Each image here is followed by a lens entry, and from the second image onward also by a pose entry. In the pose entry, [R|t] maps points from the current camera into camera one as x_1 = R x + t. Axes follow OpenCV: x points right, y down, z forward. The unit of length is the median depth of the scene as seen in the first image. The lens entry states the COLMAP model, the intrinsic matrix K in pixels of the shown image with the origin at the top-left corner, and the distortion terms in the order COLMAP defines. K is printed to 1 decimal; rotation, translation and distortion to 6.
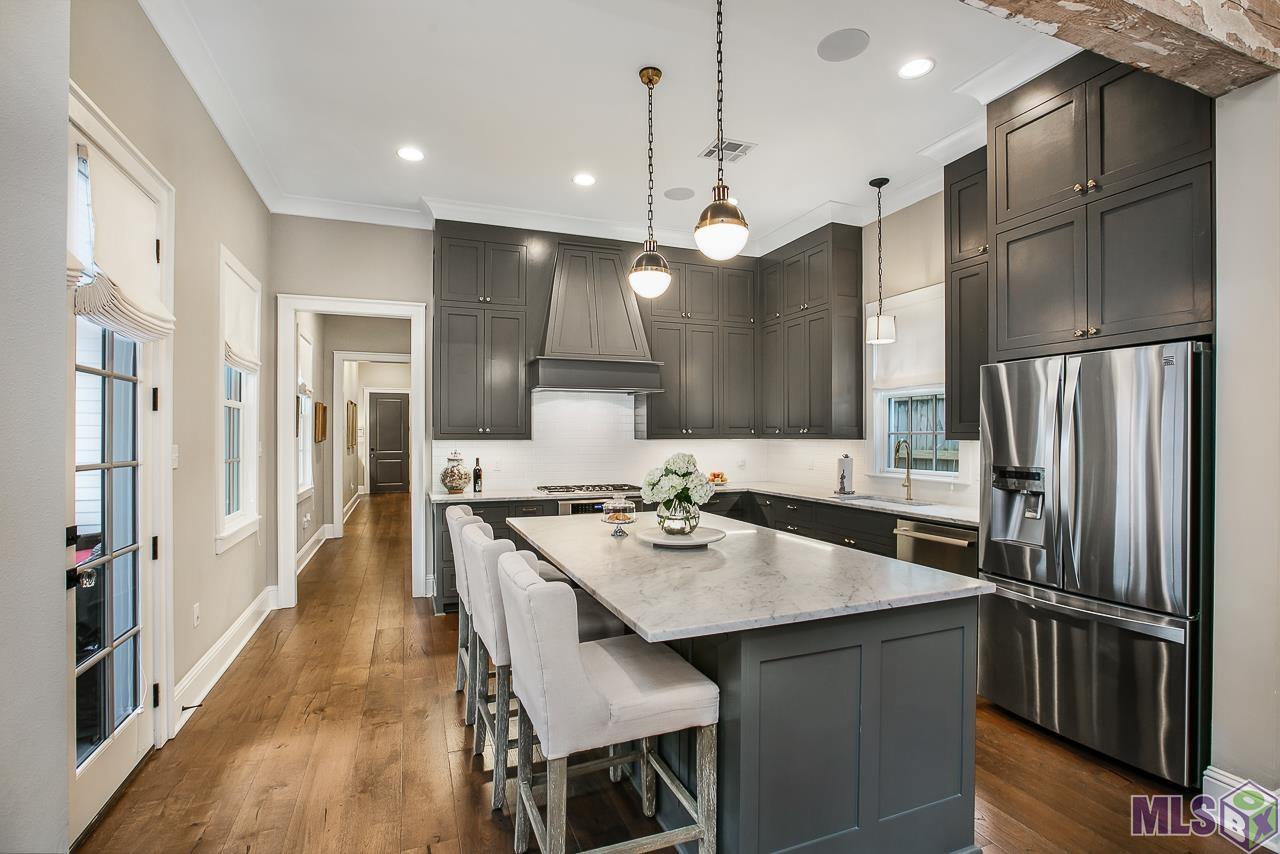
lens RADIAL K [[593.9, 0, 636.8], [0, 593.9, 435.7], [0, 0, 1]] dist [-0.000277, 0.000119]
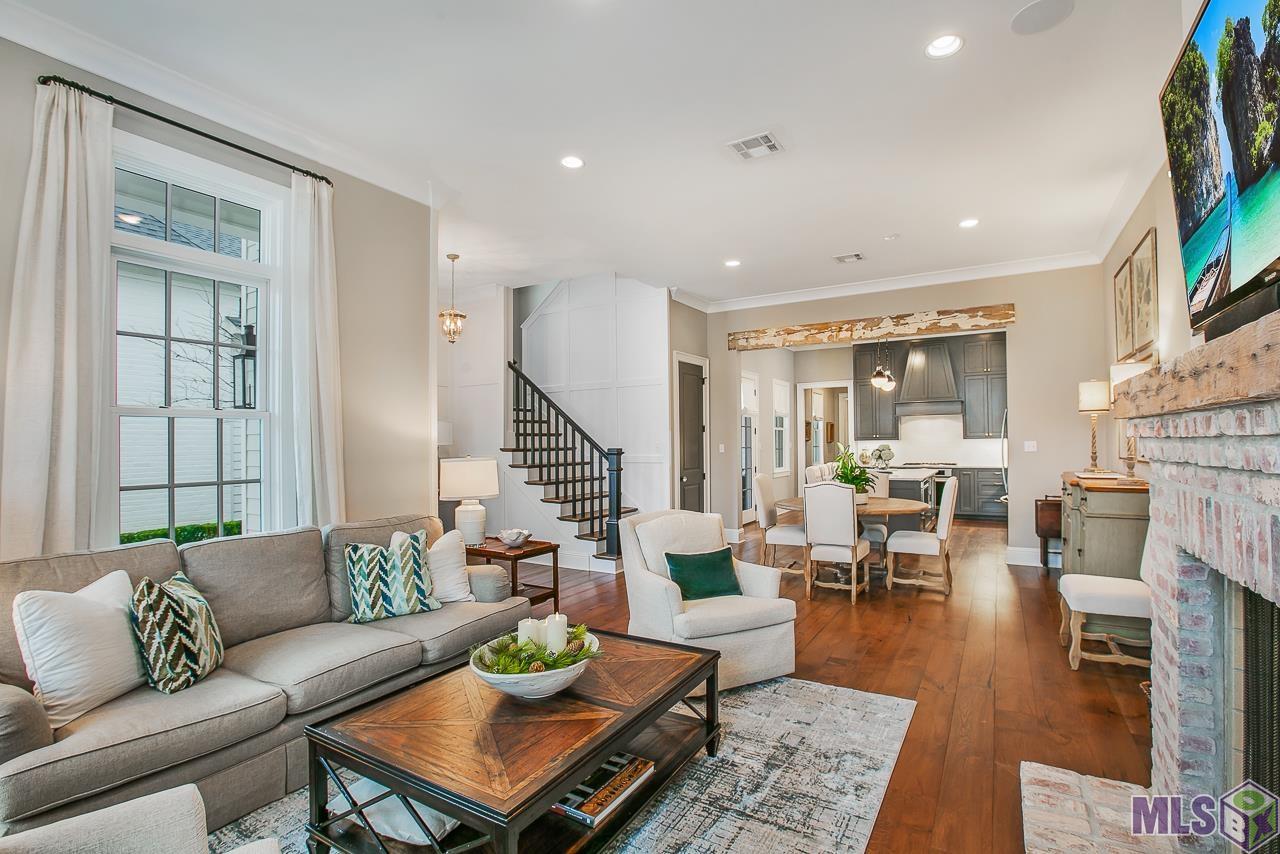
lens RADIAL K [[593.9, 0, 636.8], [0, 593.9, 435.7], [0, 0, 1]] dist [-0.000277, 0.000119]
pose [[0.603607, -0.005978, -0.797259, 1.293451], [0.001770, 0.999979, -0.006158, -0.002255], [0.797280, 0.002306, 0.603605, -1.404428]]
